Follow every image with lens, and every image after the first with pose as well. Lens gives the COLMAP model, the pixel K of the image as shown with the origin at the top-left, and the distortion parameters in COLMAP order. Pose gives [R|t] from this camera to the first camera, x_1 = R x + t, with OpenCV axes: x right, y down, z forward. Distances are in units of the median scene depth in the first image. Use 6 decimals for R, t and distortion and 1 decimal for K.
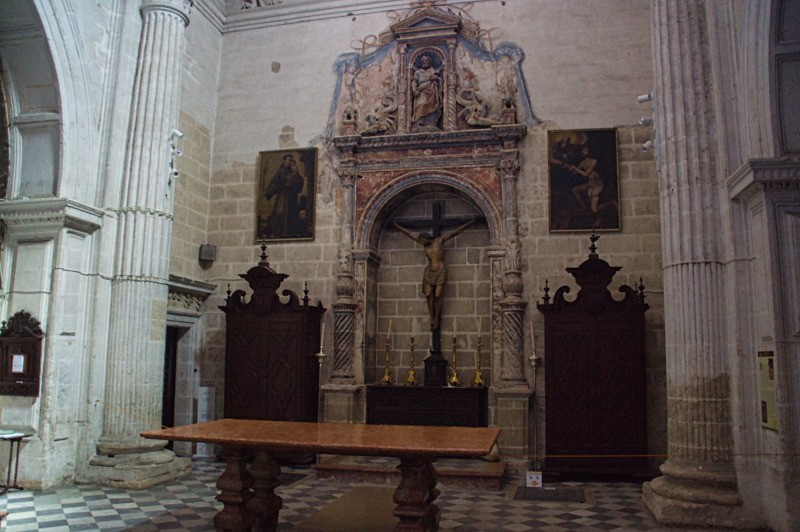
lens RADIAL K [[621.7, 0, 402.7], [0, 621.7, 268.8], [0, 0, 1]] dist [-0.188272, 0.146271]
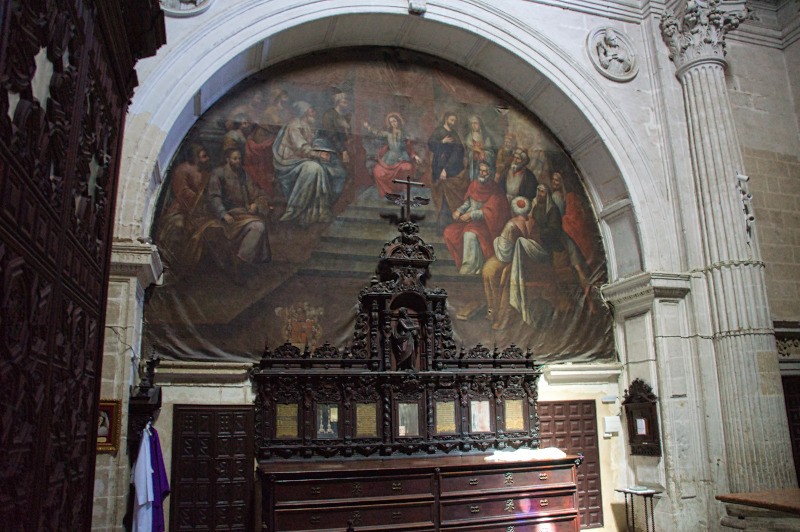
lens RADIAL K [[621.7, 0, 402.7], [0, 621.7, 268.8], [0, 0, 1]] dist [-0.188272, 0.146271]
pose [[0.488889, -0.225323, -0.842744, 0.136885], [0.152051, 0.973288, -0.172019, -0.002311], [0.858993, -0.044042, 0.510090, 0.043449]]
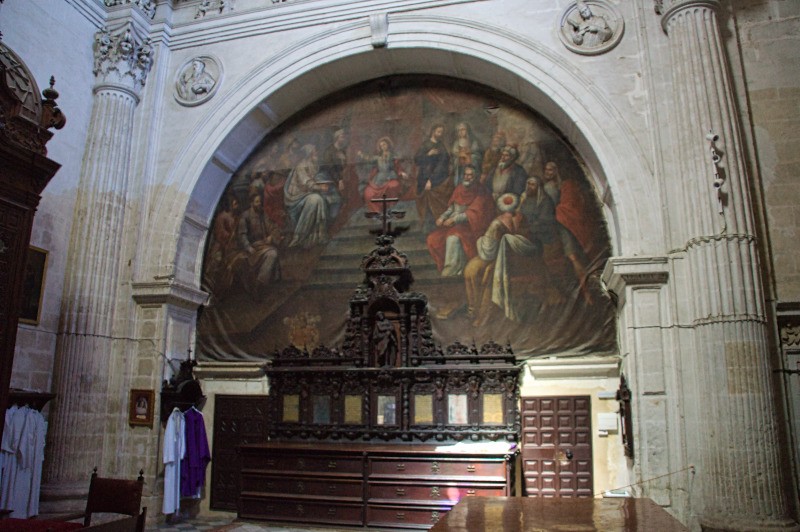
lens RADIAL K [[621.7, 0, 402.7], [0, 621.7, 268.8], [0, 0, 1]] dist [-0.188272, 0.146271]
pose [[-0.018539, -0.236195, -0.971529, 0.405914], [0.137983, 0.961794, -0.236461, 0.086495], [0.990261, -0.138438, 0.014761, 0.592012]]
